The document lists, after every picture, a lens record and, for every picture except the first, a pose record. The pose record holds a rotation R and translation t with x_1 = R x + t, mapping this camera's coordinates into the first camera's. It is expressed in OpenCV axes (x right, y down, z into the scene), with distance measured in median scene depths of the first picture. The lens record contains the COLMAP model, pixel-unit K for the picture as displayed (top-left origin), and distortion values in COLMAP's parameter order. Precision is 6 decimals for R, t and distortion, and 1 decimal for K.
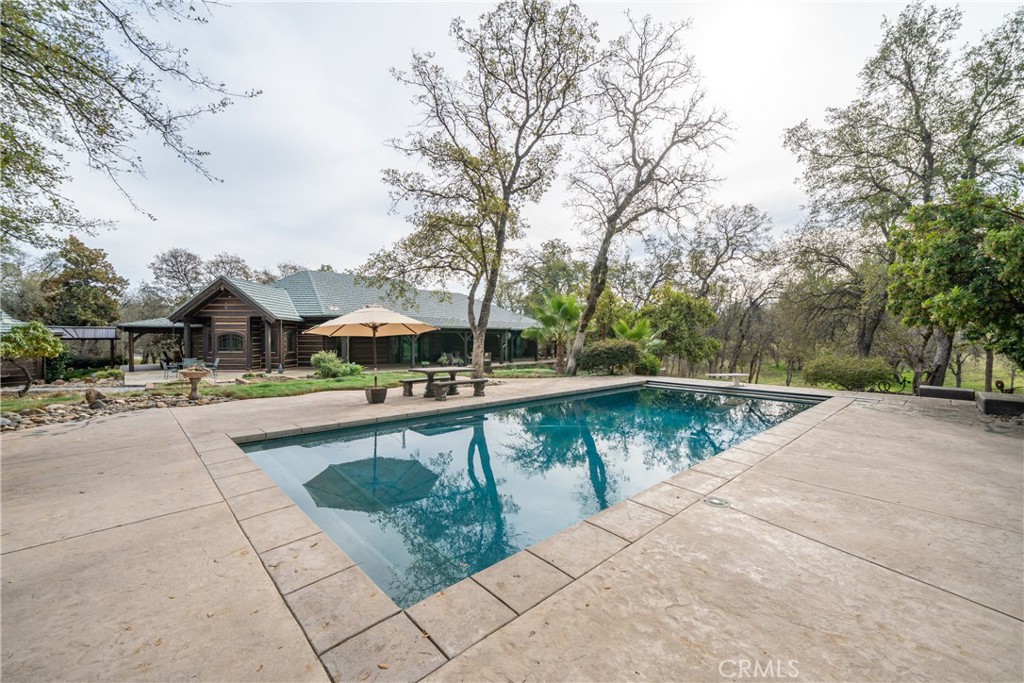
lens RADIAL K [[407.1, 0, 505.7], [0, 407.1, 337.9], [0, 0, 1]] dist [-0.004166, 0.000155]
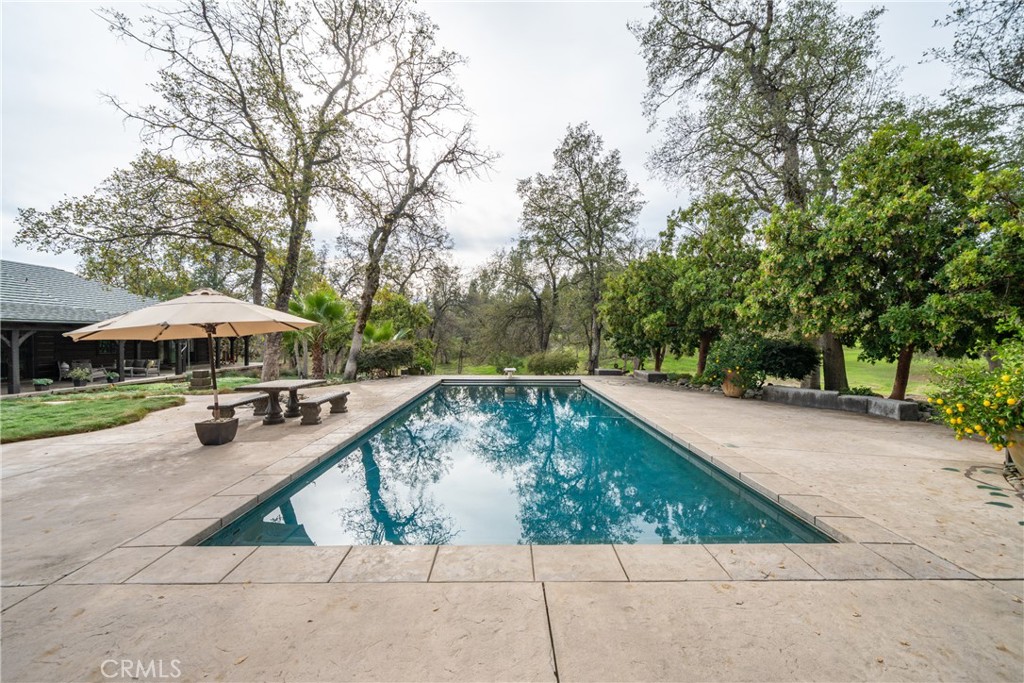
lens RADIAL K [[407.1, 0, 507.9], [0, 407.1, 340.9], [0, 0, 1]] dist [-0.004166, 0.000155]
pose [[0.672844, -0.007780, 0.739744, -0.305930], [0.001243, 0.999955, 0.009386, -0.006188], [-0.739784, -0.005396, 0.672823, 0.139473]]
